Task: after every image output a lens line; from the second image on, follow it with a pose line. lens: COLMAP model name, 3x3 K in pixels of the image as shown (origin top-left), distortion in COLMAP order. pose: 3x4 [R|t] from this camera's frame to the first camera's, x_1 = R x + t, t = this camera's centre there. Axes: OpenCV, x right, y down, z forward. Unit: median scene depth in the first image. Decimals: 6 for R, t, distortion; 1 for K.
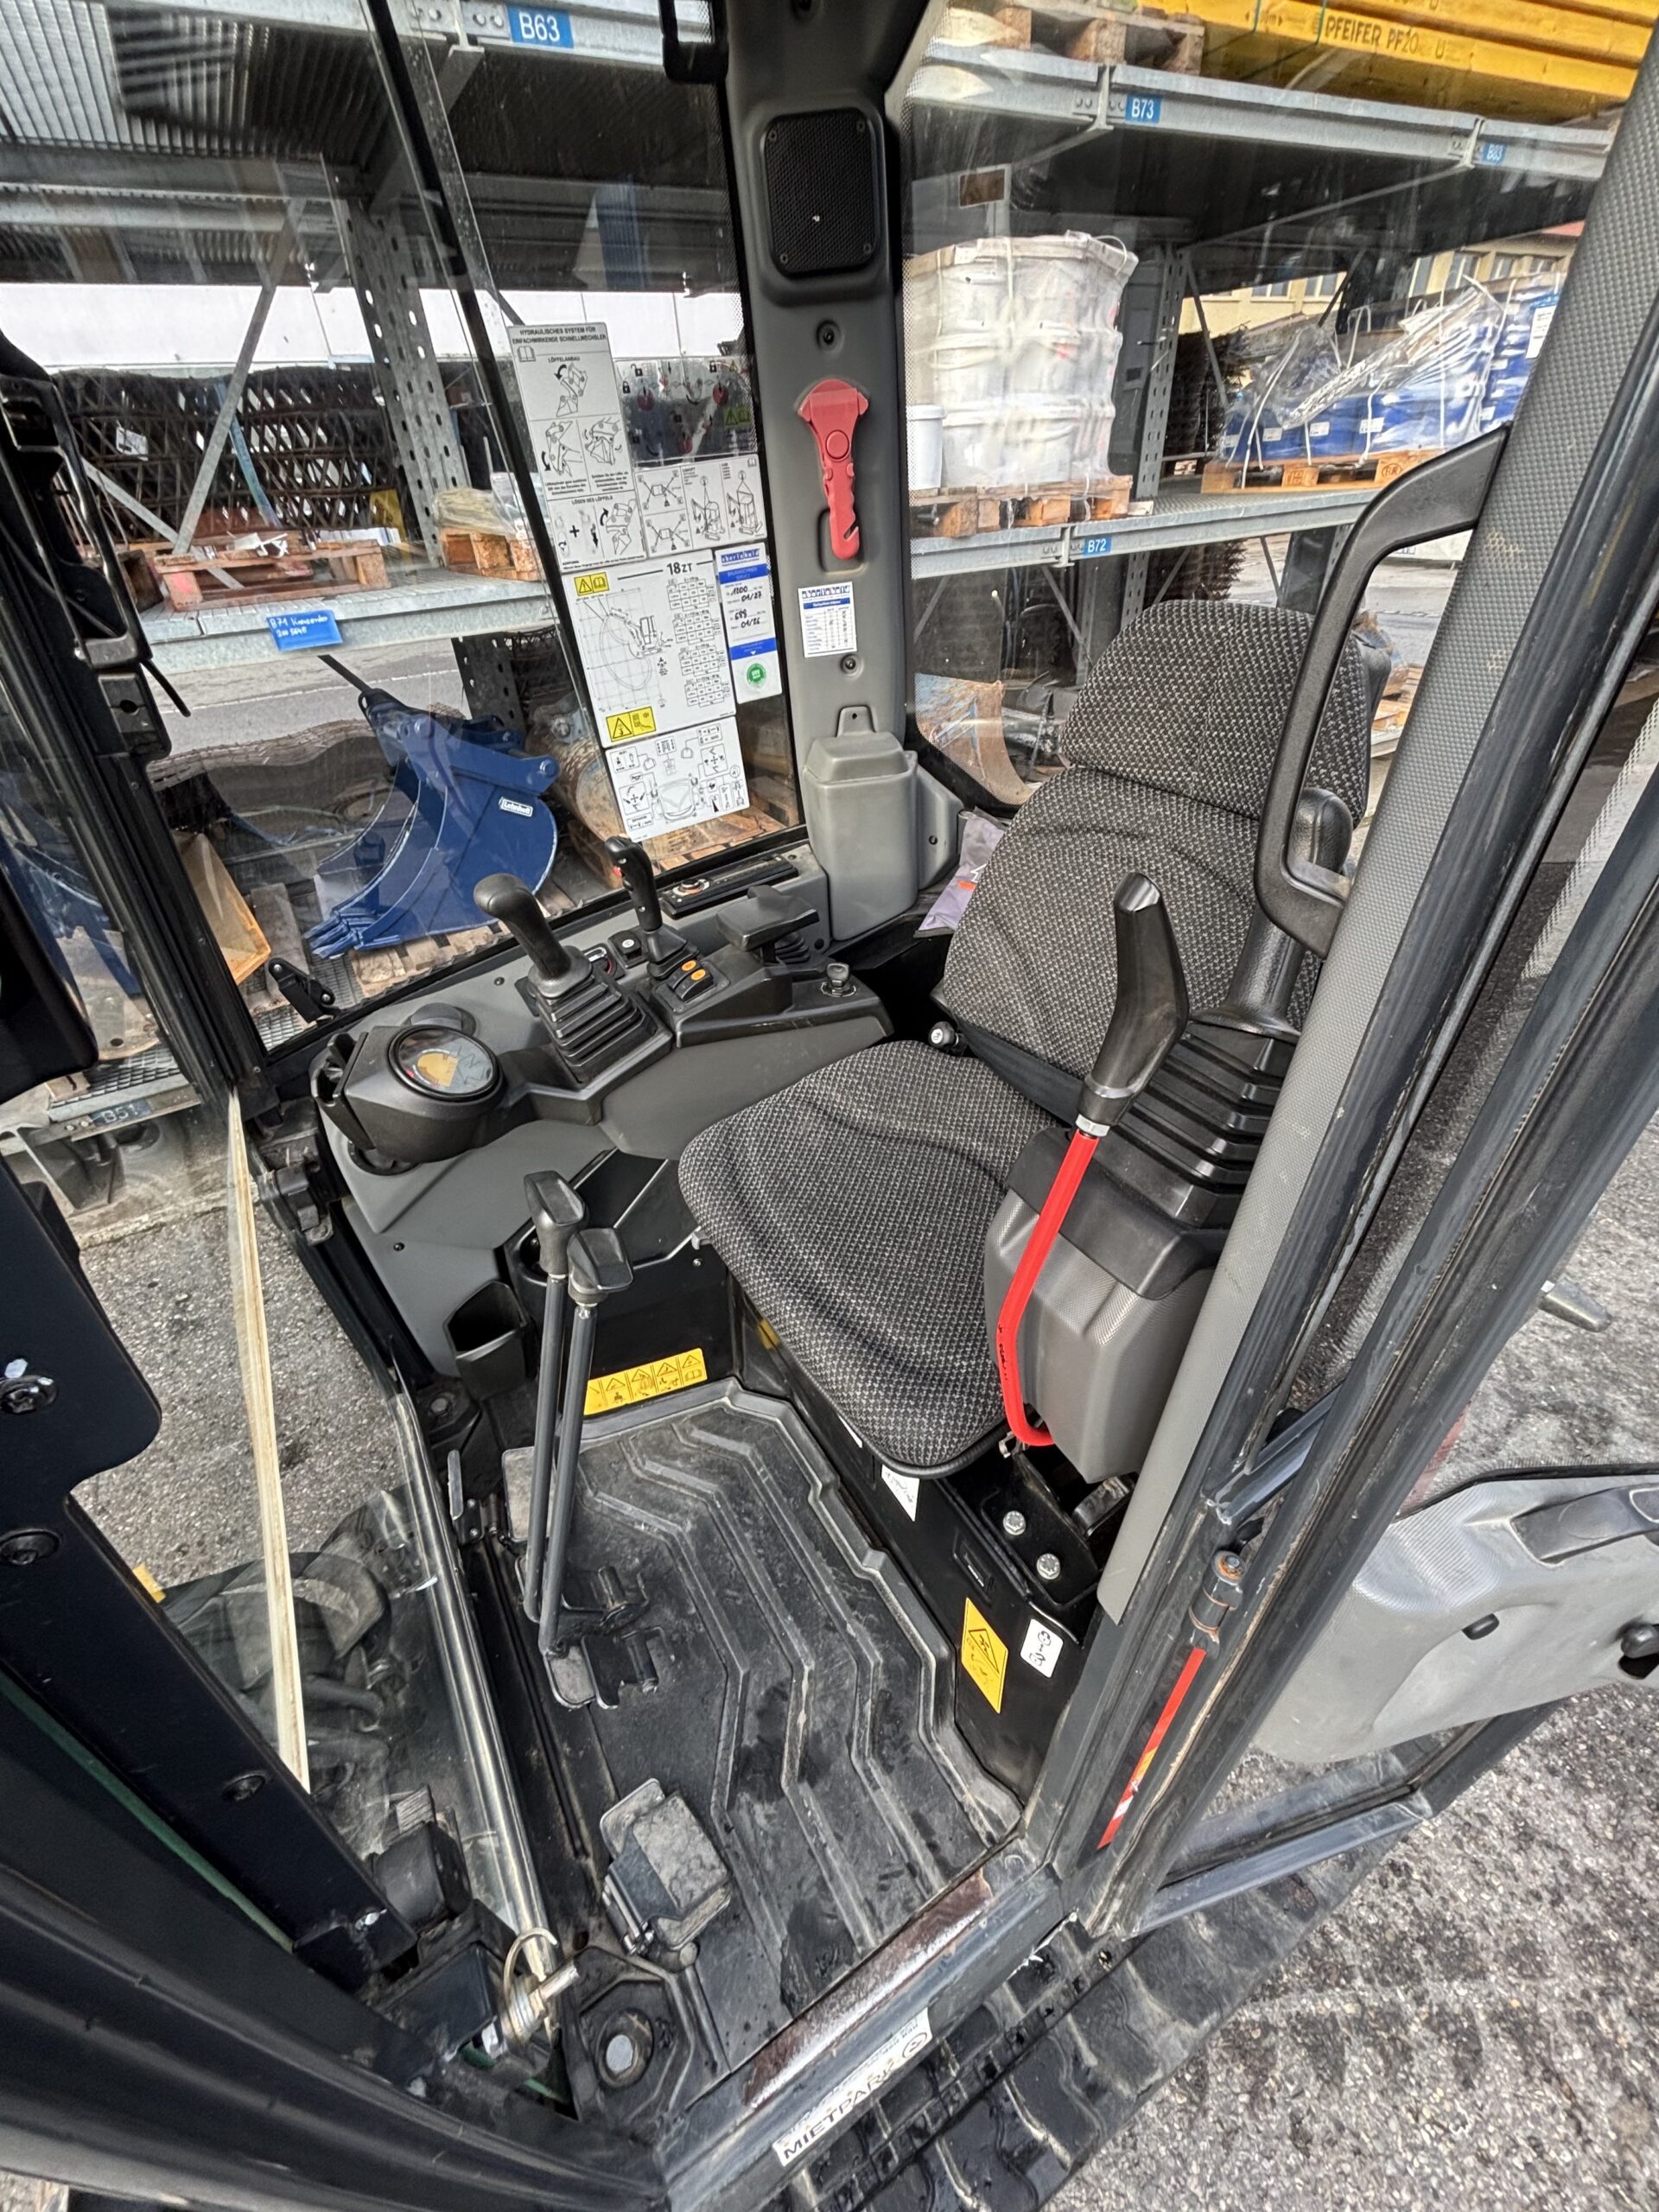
lens RADIAL K [[884.3, 0, 828.5], [0, 884.3, 1103.4], [0, 0, 1]] dist [-0.002125, -0.000006]
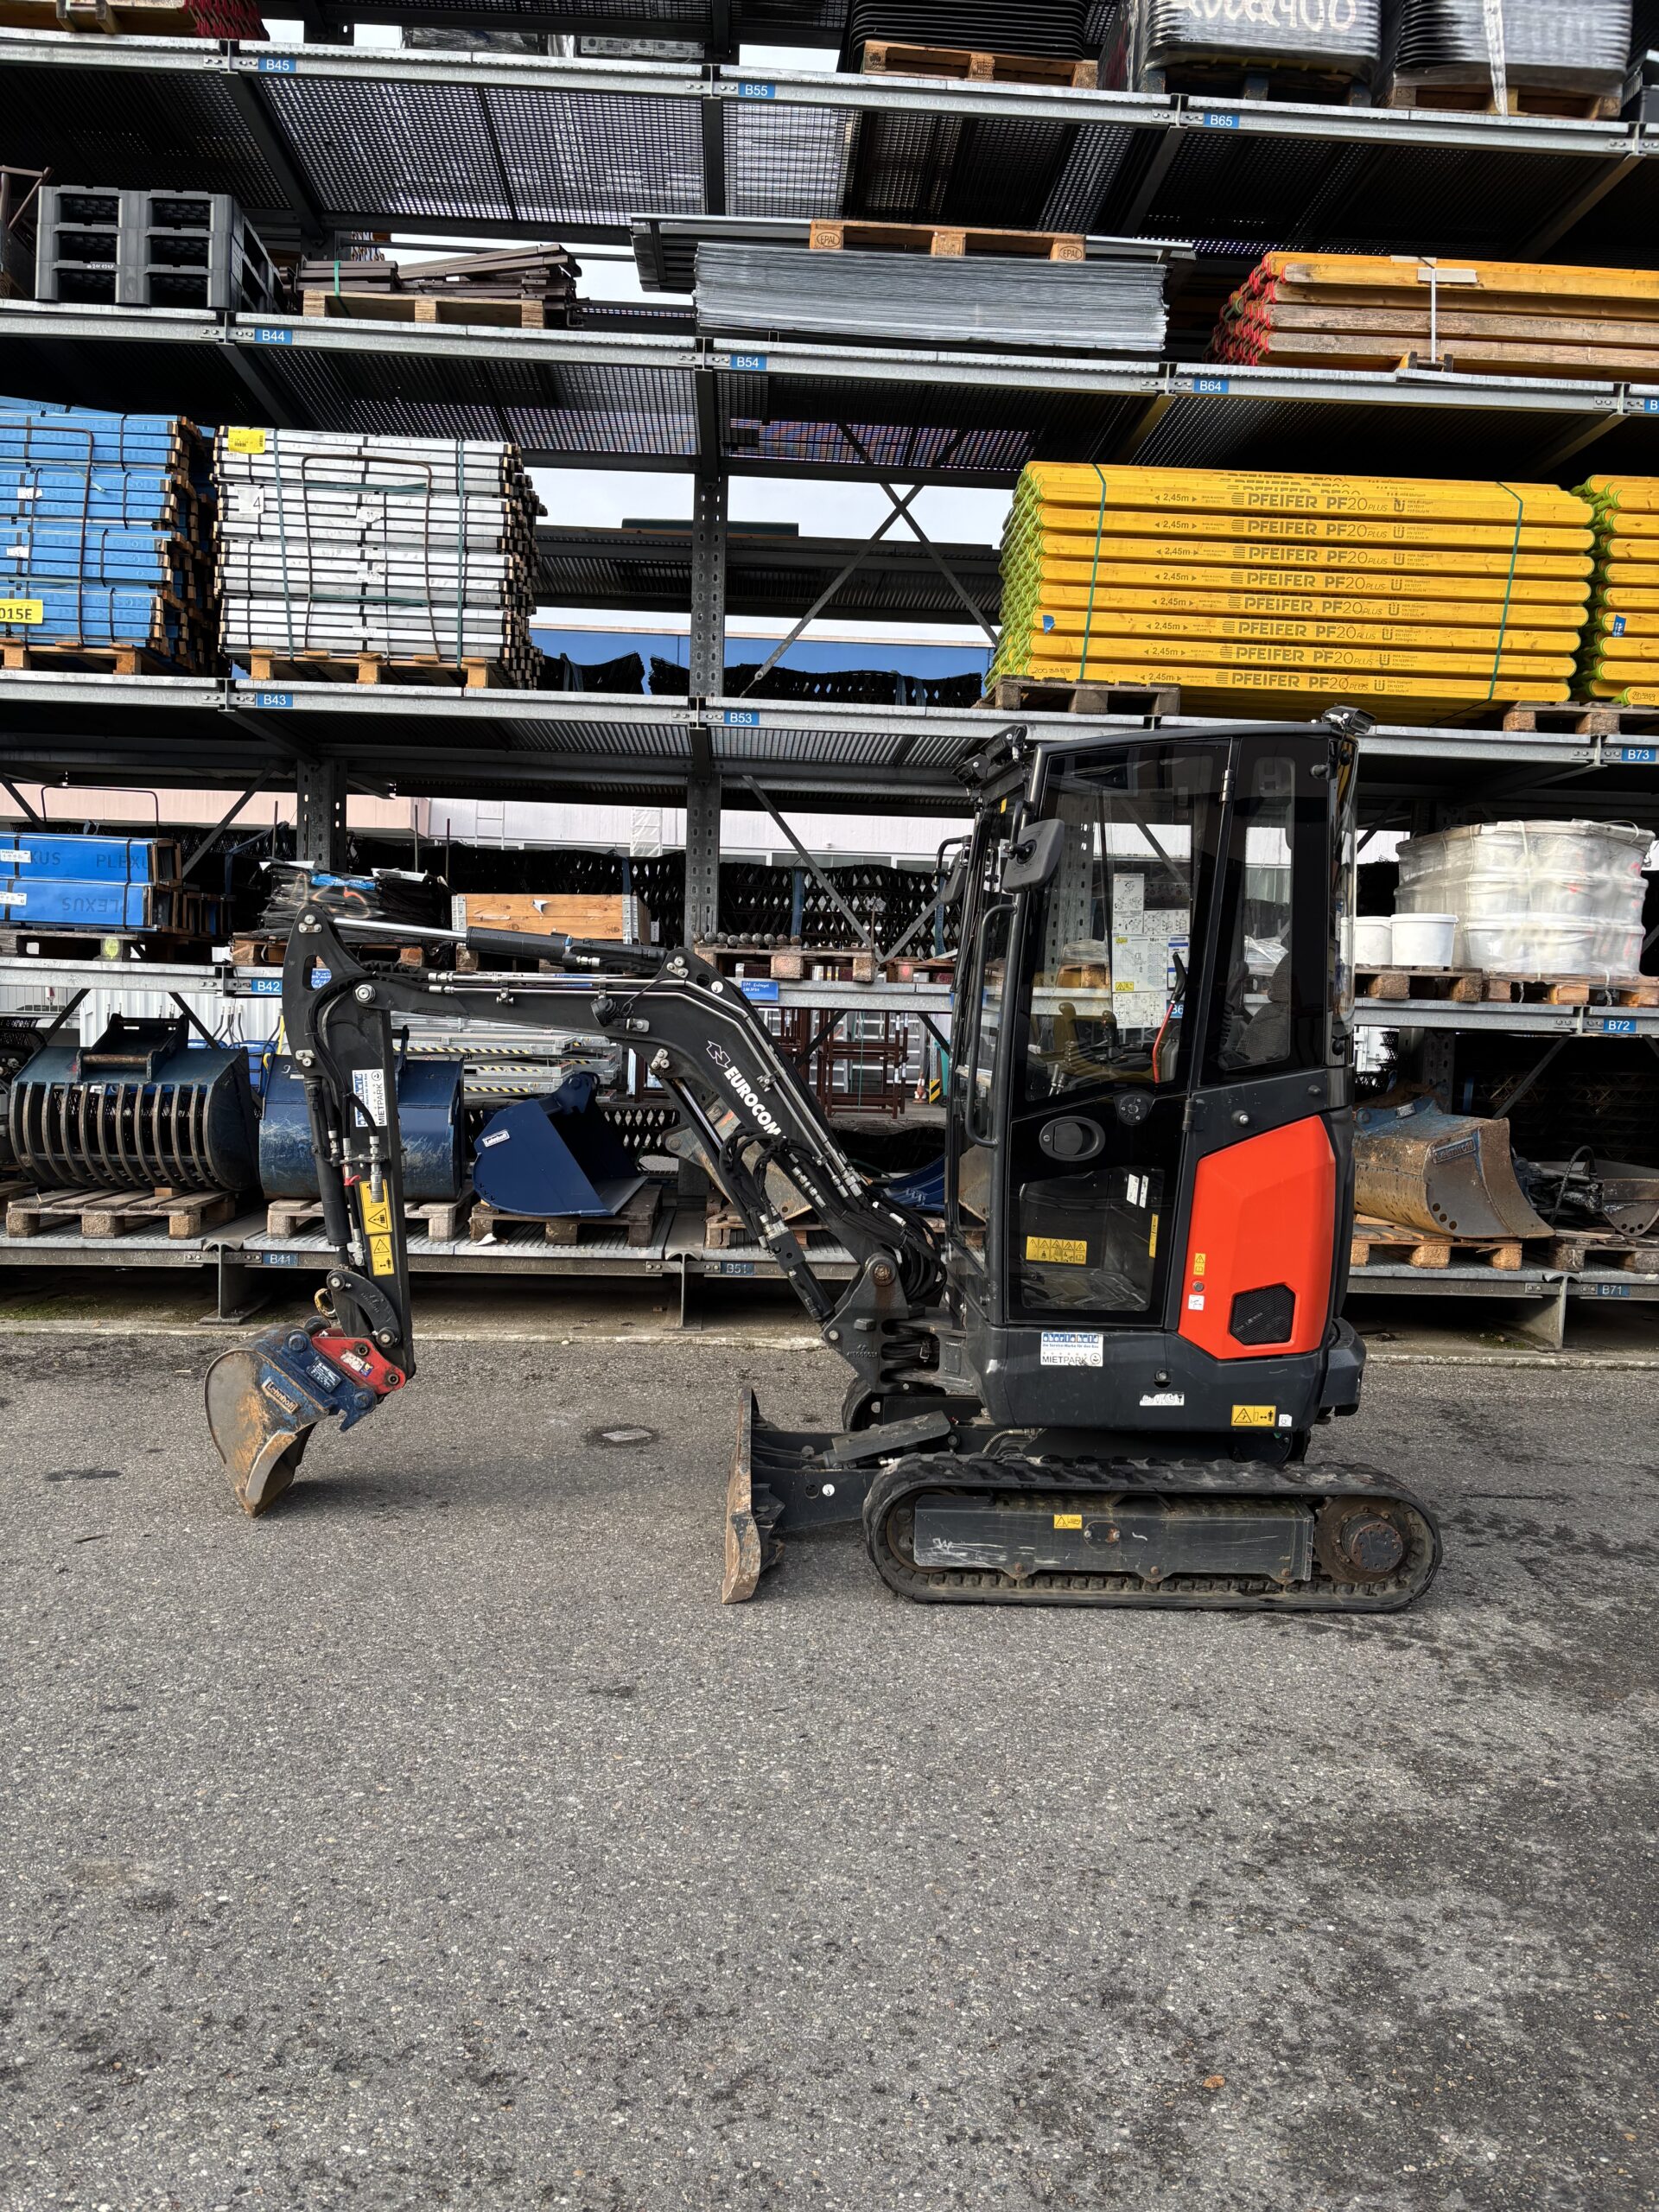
lens RADIAL K [[1664.6, 0, 815.8], [0, 1664.6, 1106.1], [0, 0, 1]] dist [0.050032, -0.056352]
pose [[0.879891, 0.116213, -0.460746, 0.442072], [-0.340813, 0.830013, -0.441503, 0.813468], [0.331117, 0.545502, 0.769928, -1.010089]]
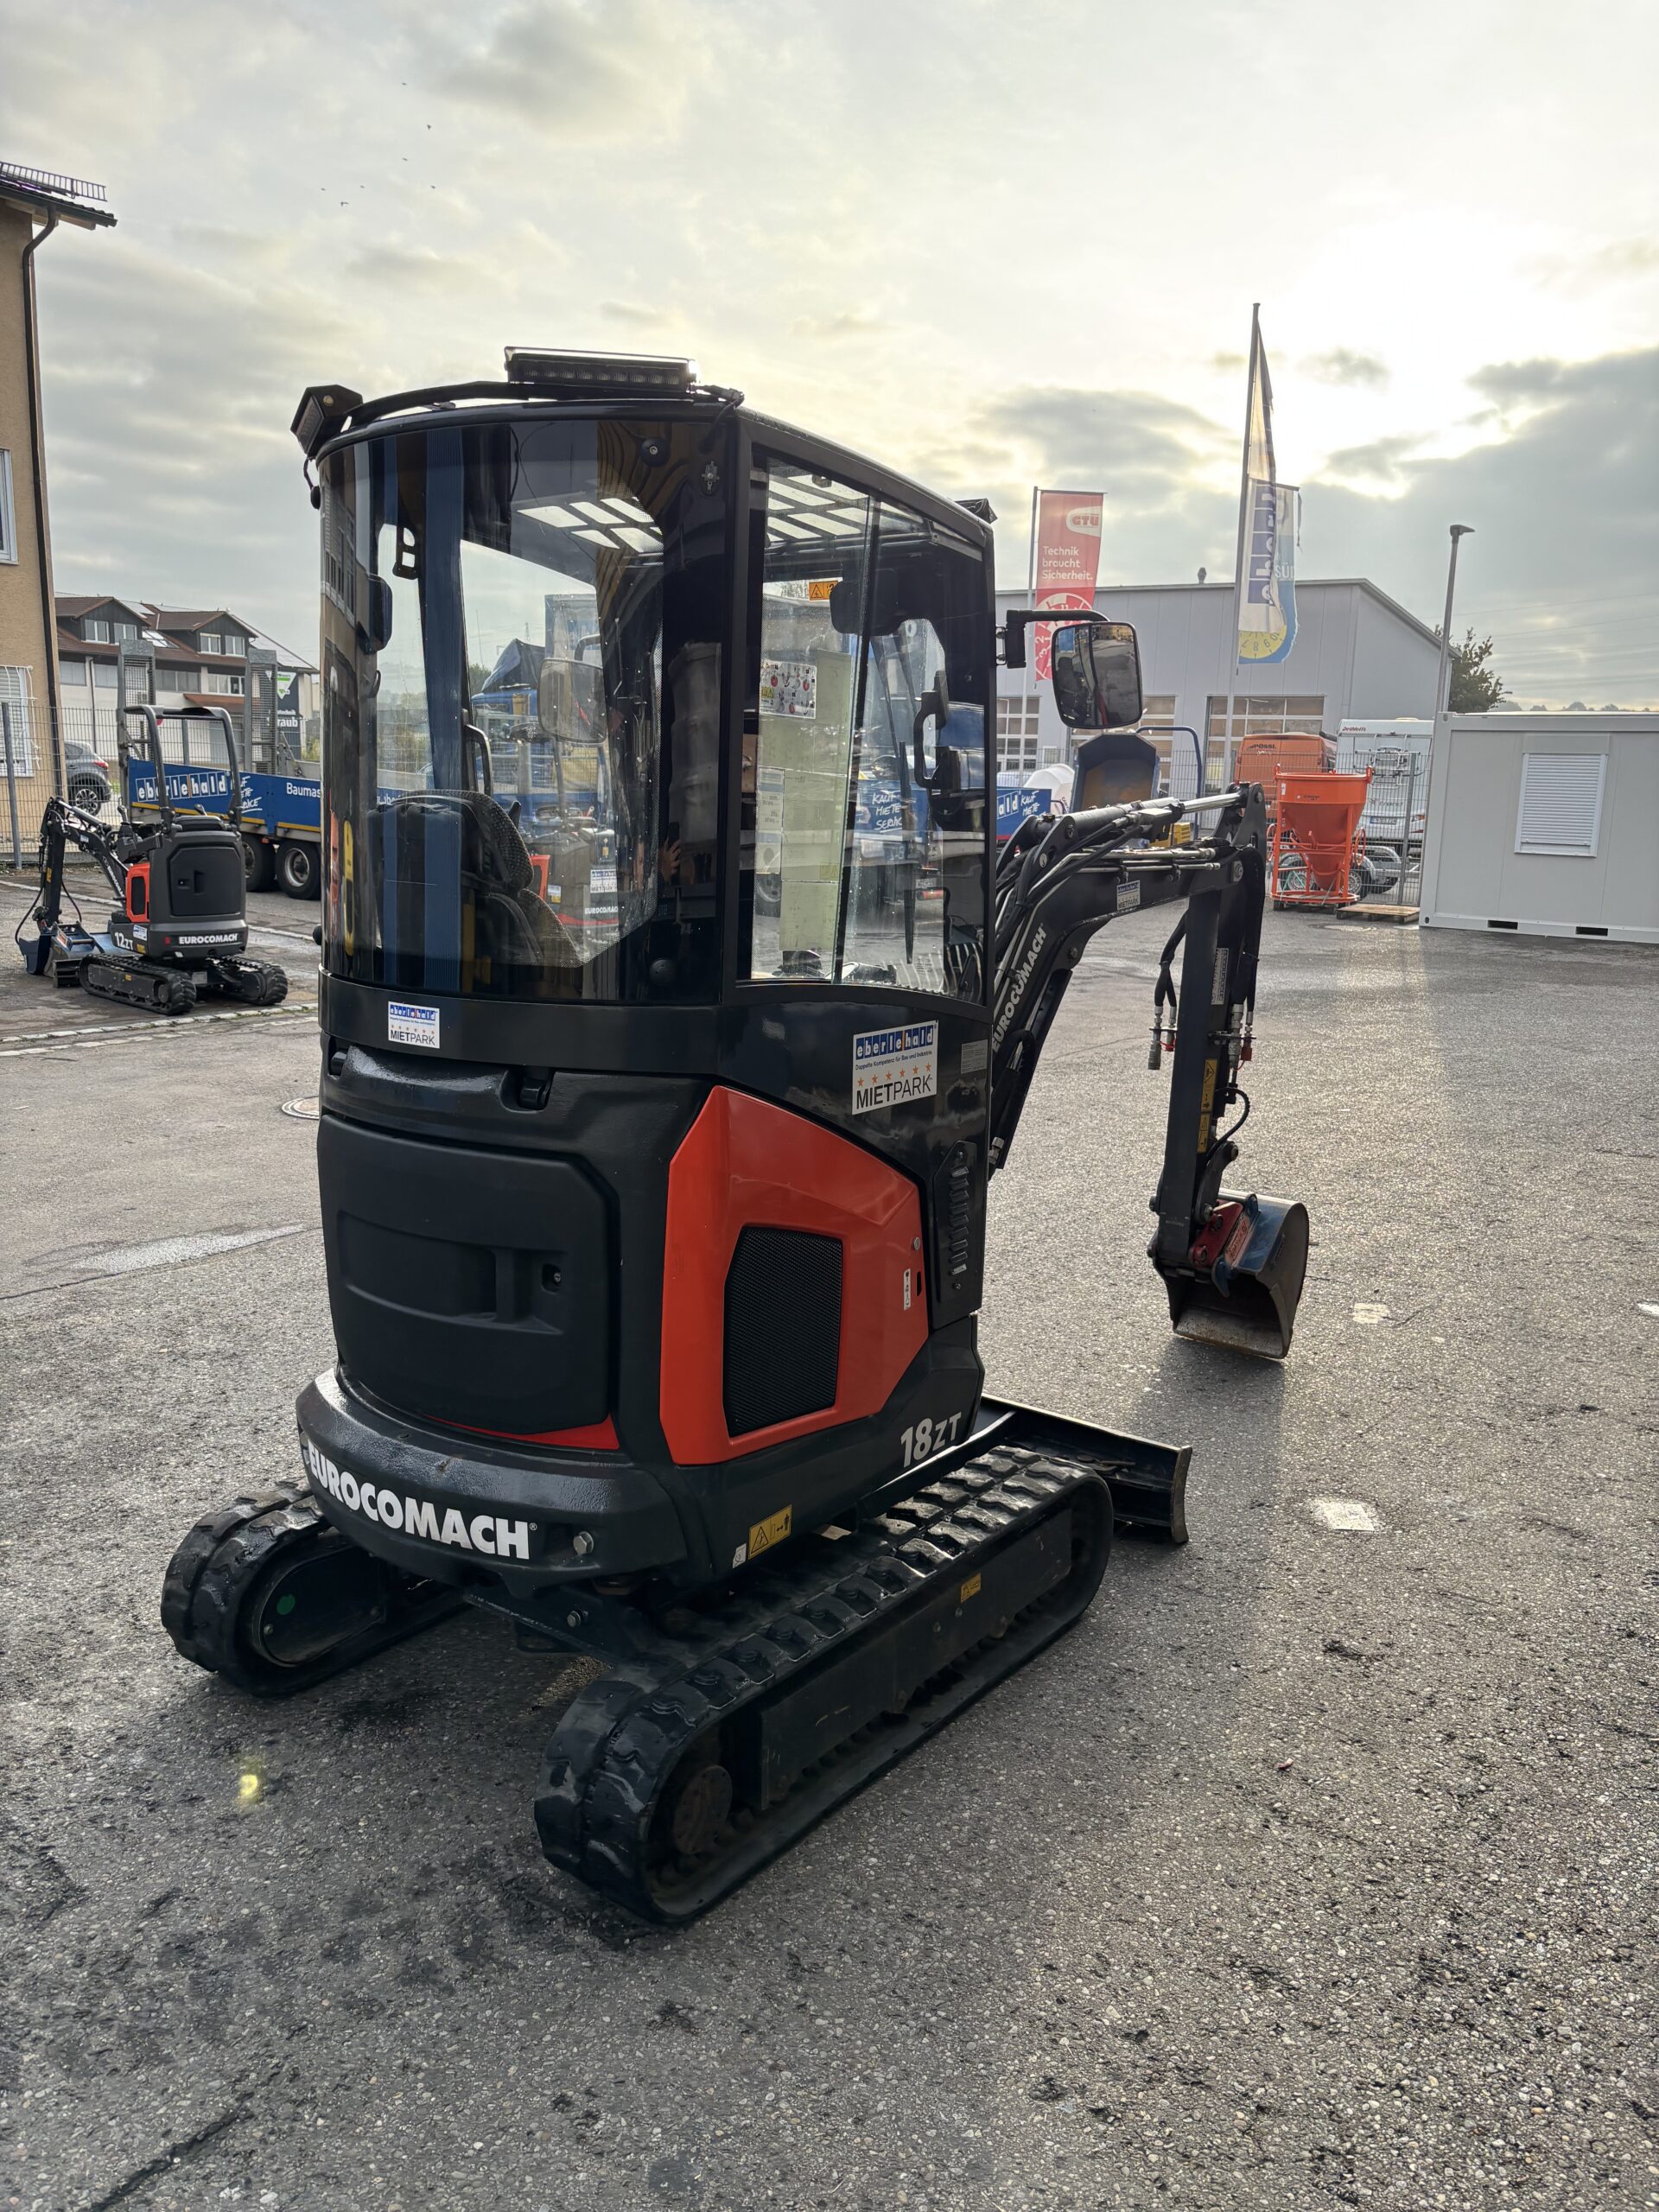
lens RADIAL K [[1664.6, 0, 823.9], [0, 1664.6, 1089.4], [0, 0, 1]] dist [0.050032, -0.056352]
pose [[-0.925285, 0.109201, -0.363213, 0.263627], [-0.195166, 0.684045, 0.702846, -0.688763], [0.325205, 0.721219, -0.611624, 0.961635]]
